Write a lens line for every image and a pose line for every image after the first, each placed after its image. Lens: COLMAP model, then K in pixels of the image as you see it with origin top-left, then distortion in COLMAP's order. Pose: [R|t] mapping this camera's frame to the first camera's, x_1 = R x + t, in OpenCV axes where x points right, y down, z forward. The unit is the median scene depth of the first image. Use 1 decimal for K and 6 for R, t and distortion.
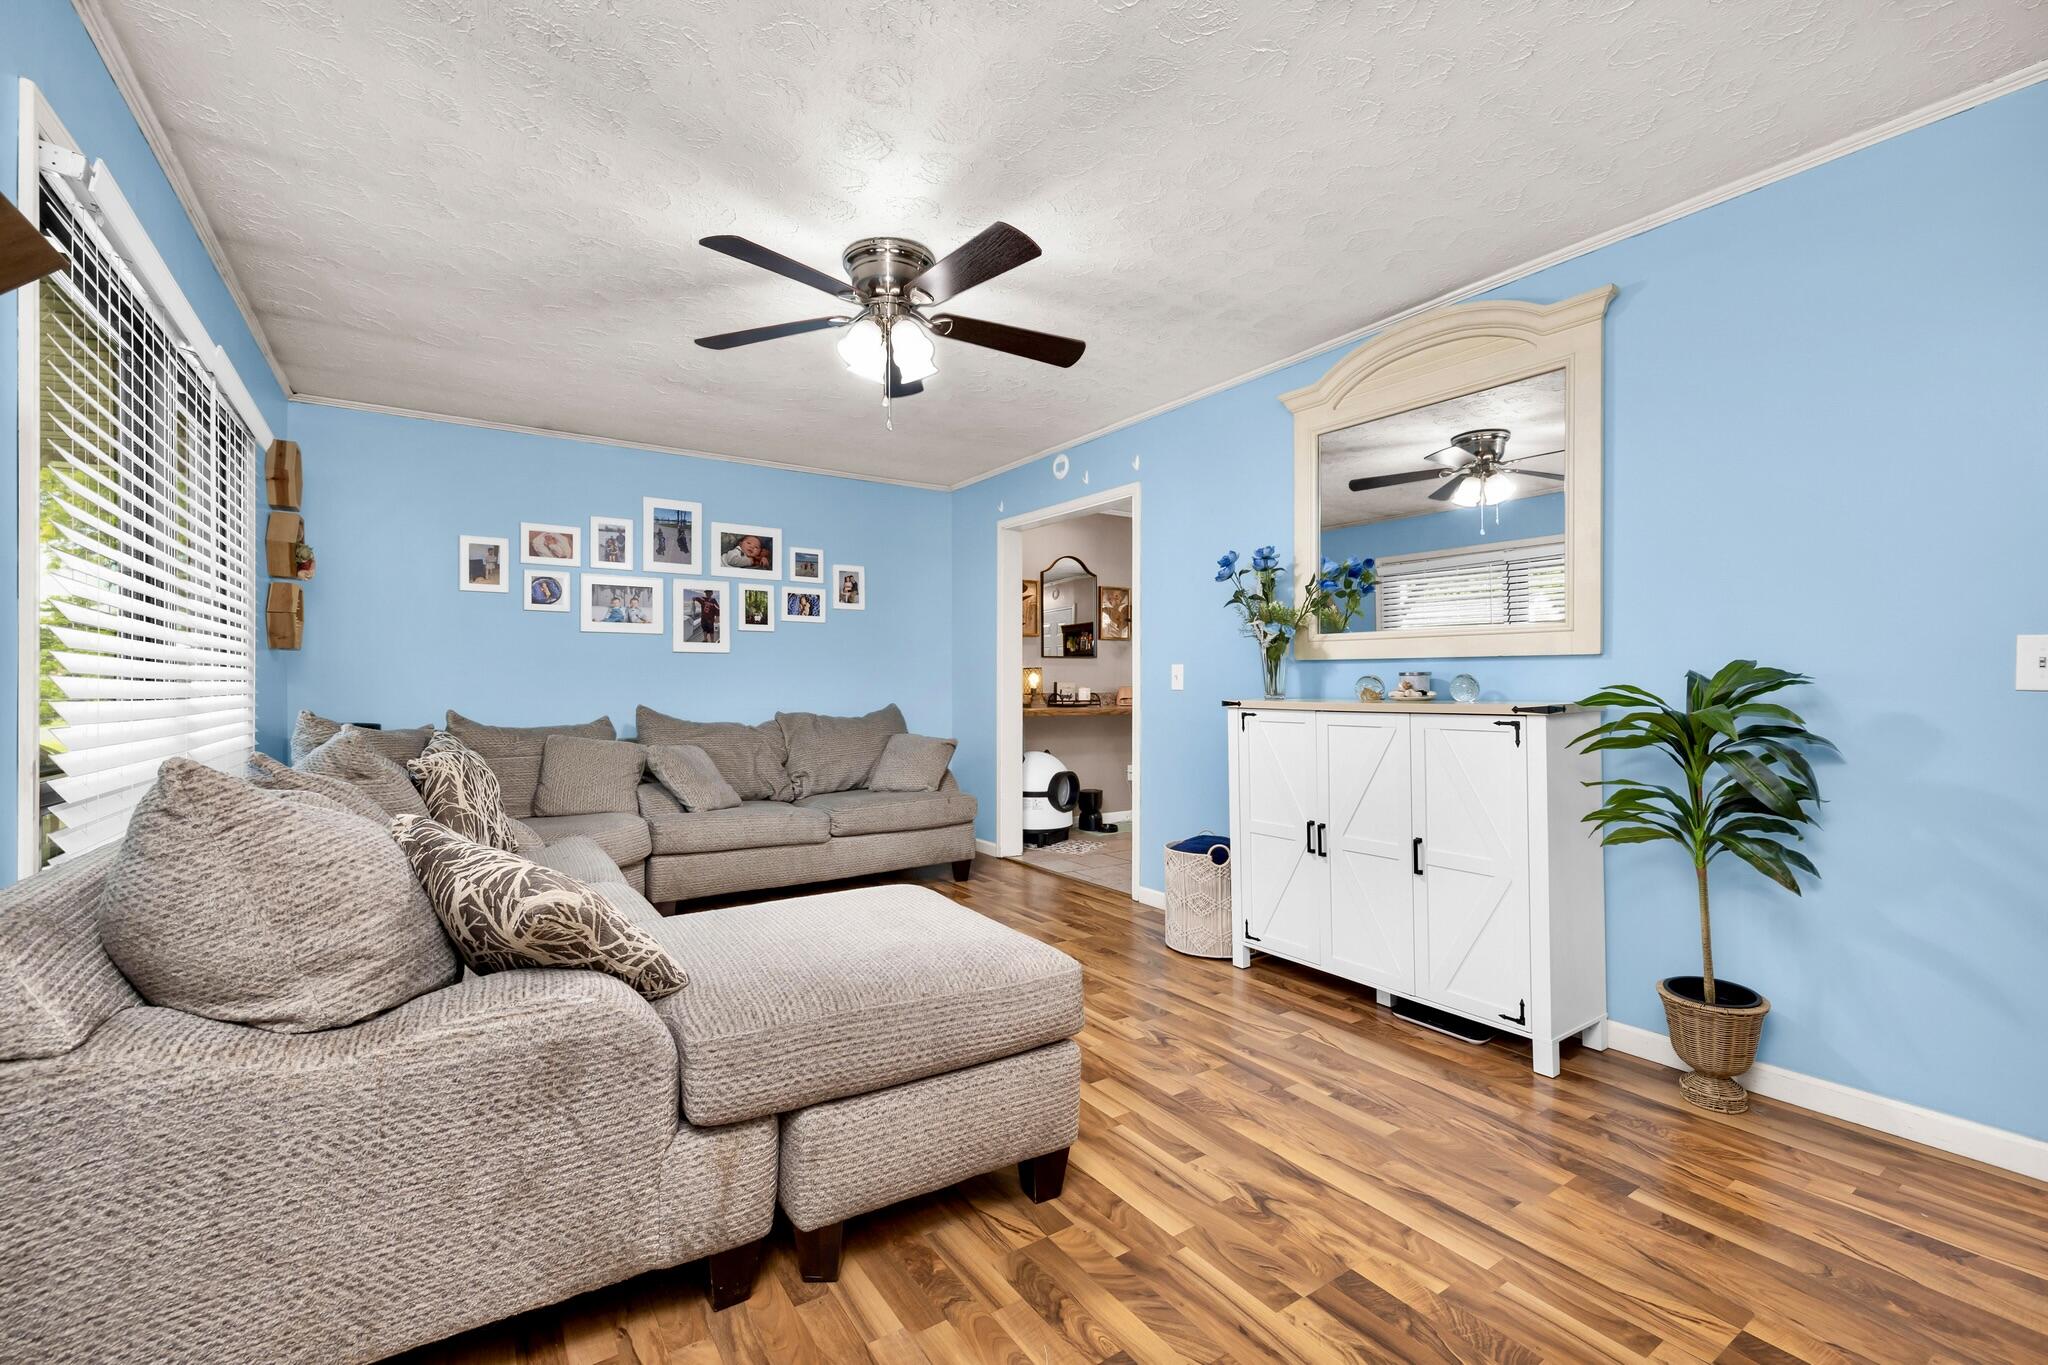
lens RADIAL K [[869.2, 0, 1024.0], [0, 869.2, 682.5], [0, 0, 1]] dist [-0.000500, 0.000396]
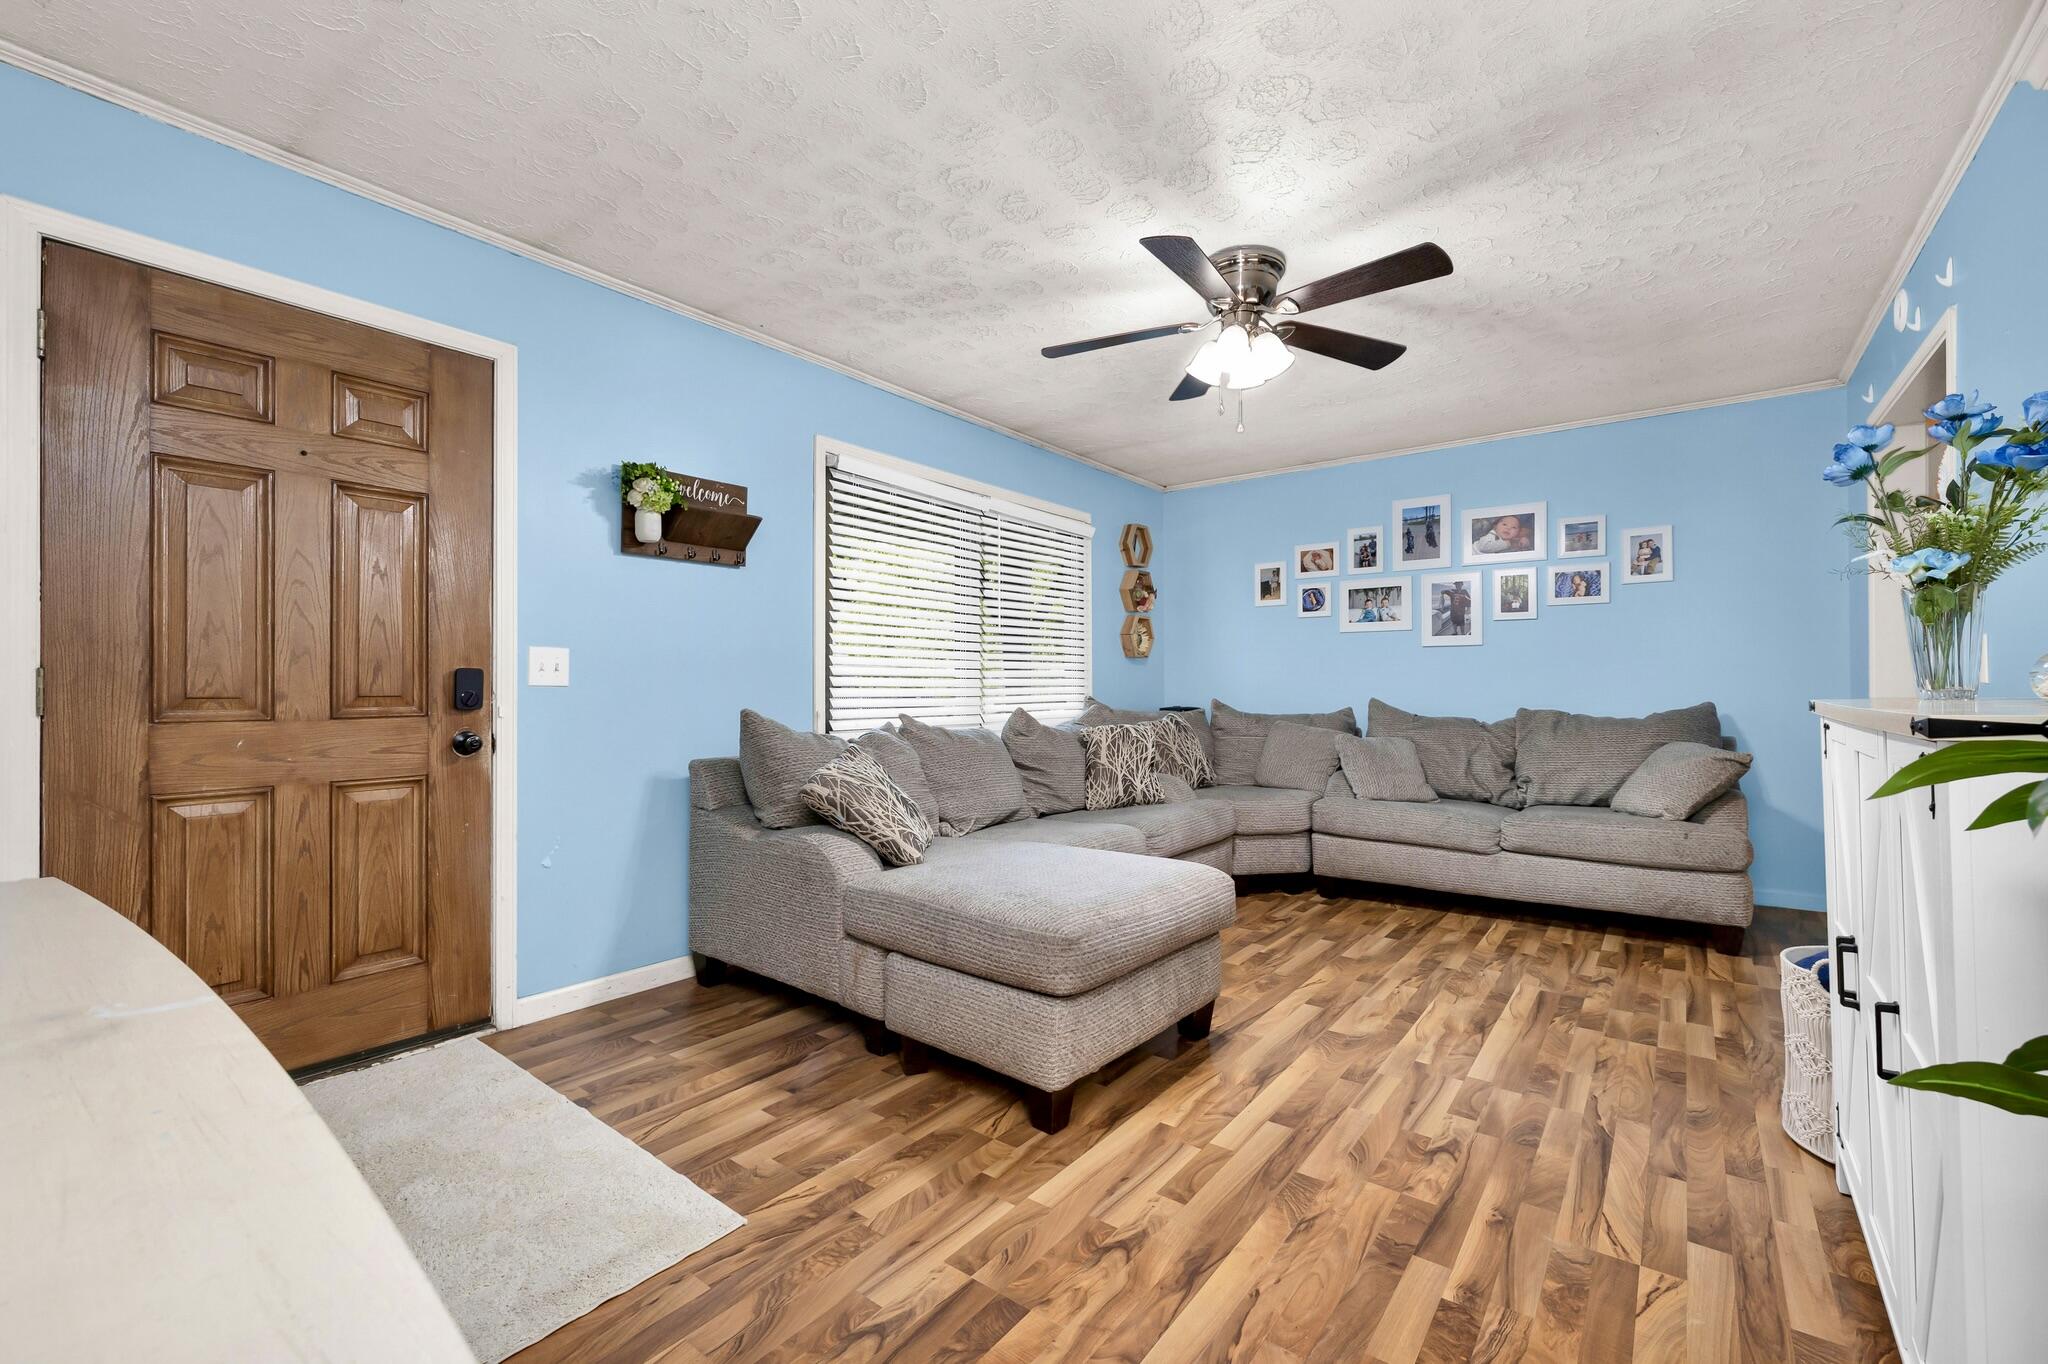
lens RADIAL K [[869.2, 0, 1024.0], [0, 869.2, 682.0], [0, 0, 1]] dist [-0.000500, 0.000396]
pose [[0.317434, -0.003012, -0.948276, 0.435297], [0.006130, 0.999981, -0.001124, 0.004644], [0.948261, -0.005456, 0.317446, 0.246937]]
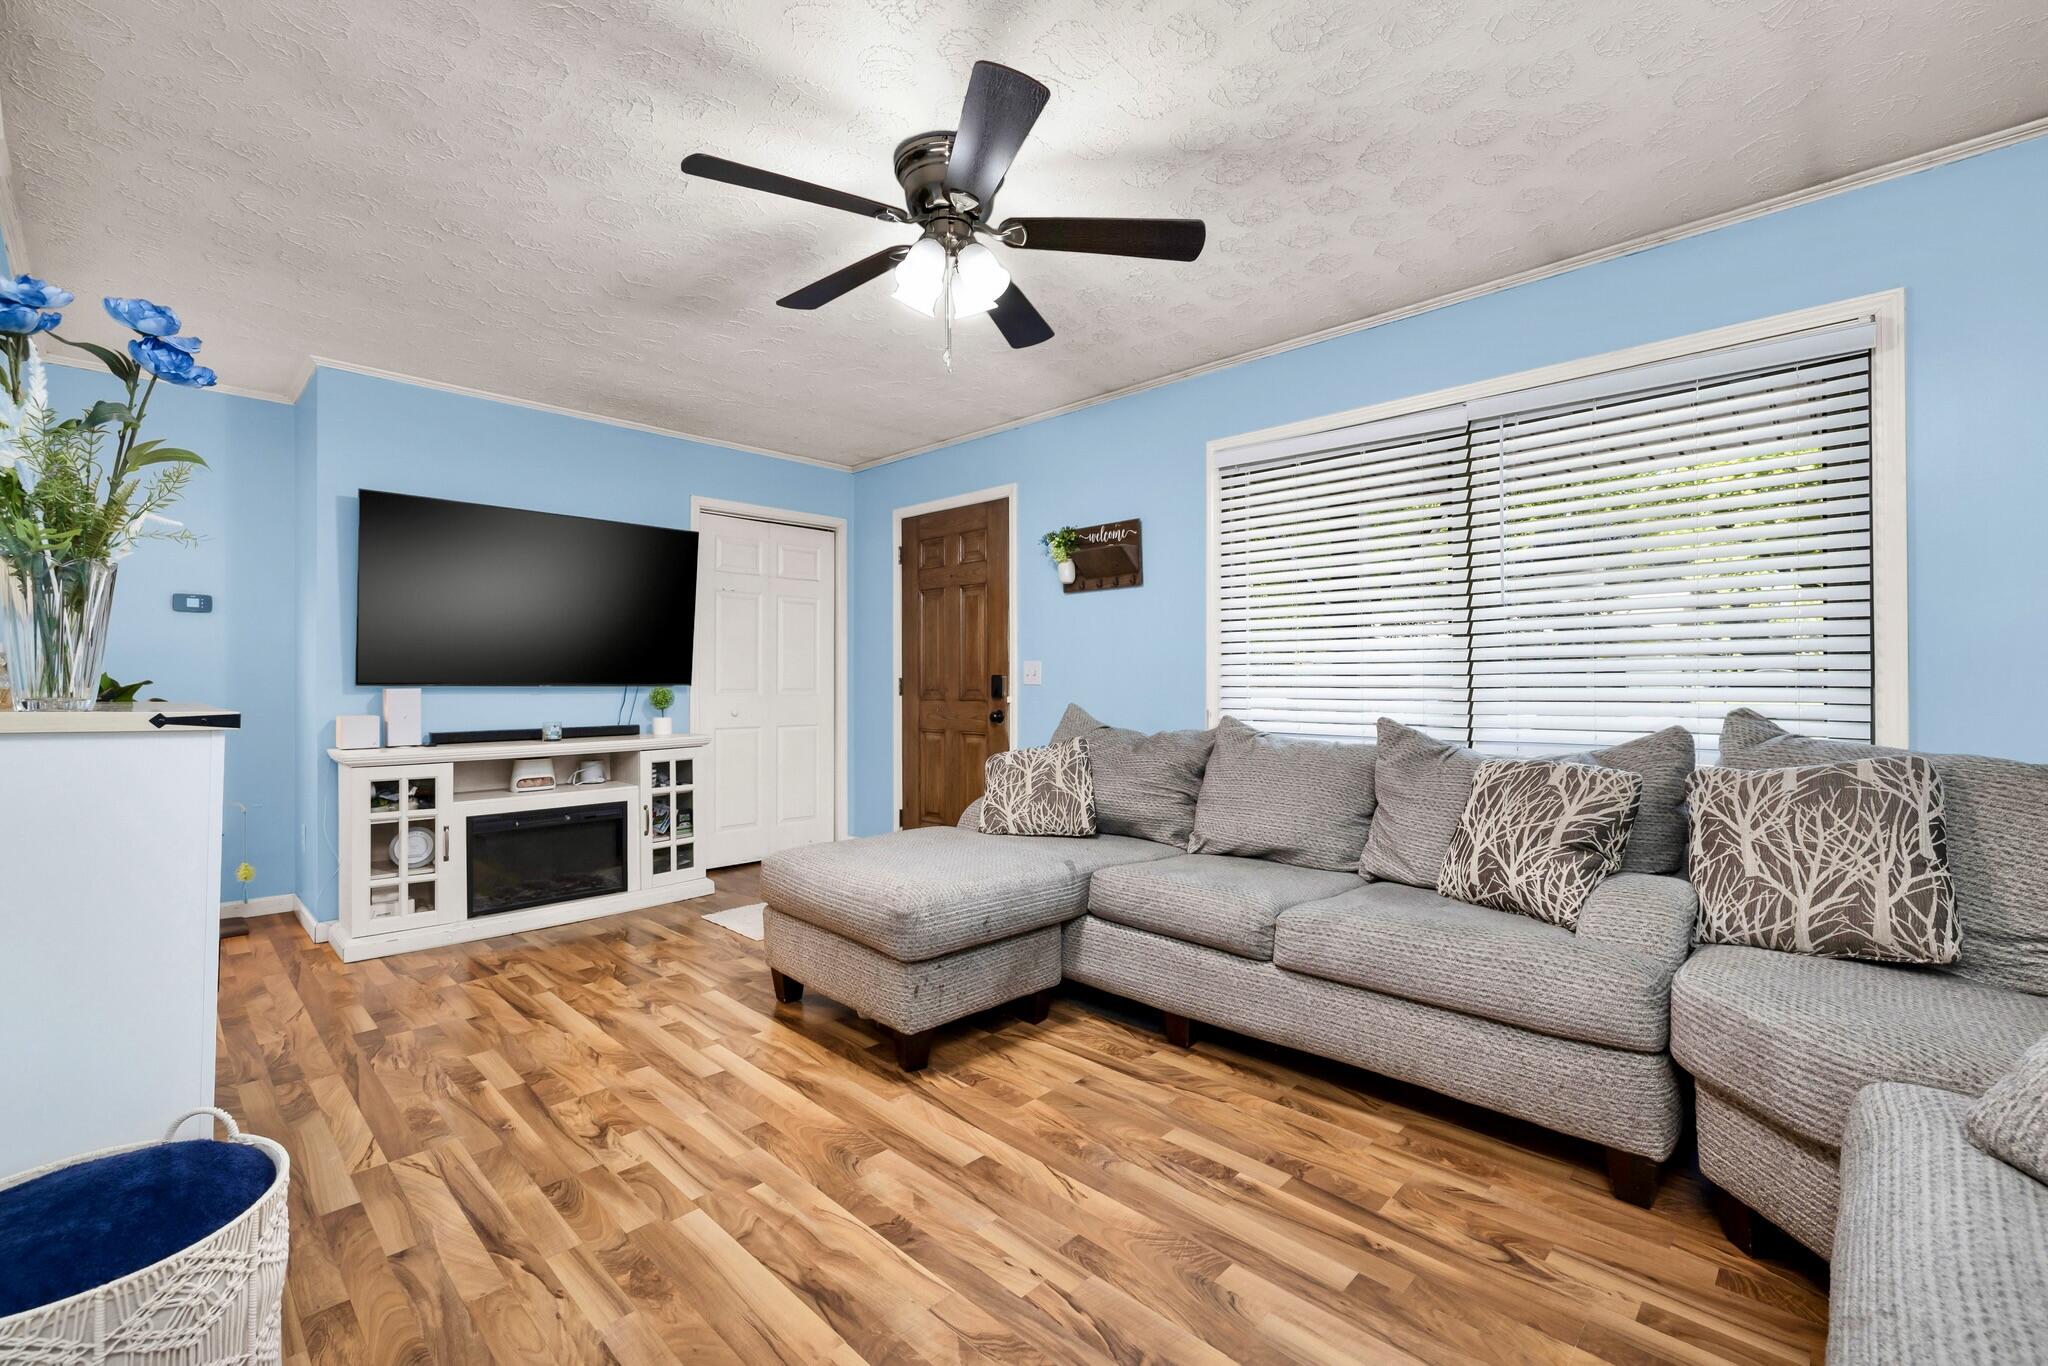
lens RADIAL K [[858.0, 0, 1024.0], [0, 858.0, 683.0], [0, 0, 1]] dist [-0.000691, 0.000154]
pose [[-0.978070, 0.003078, -0.208252, -0.030152], [0.004055, 0.999983, -0.004264, 0.006927], [0.208235, -0.005015, -0.978066, 1.058739]]
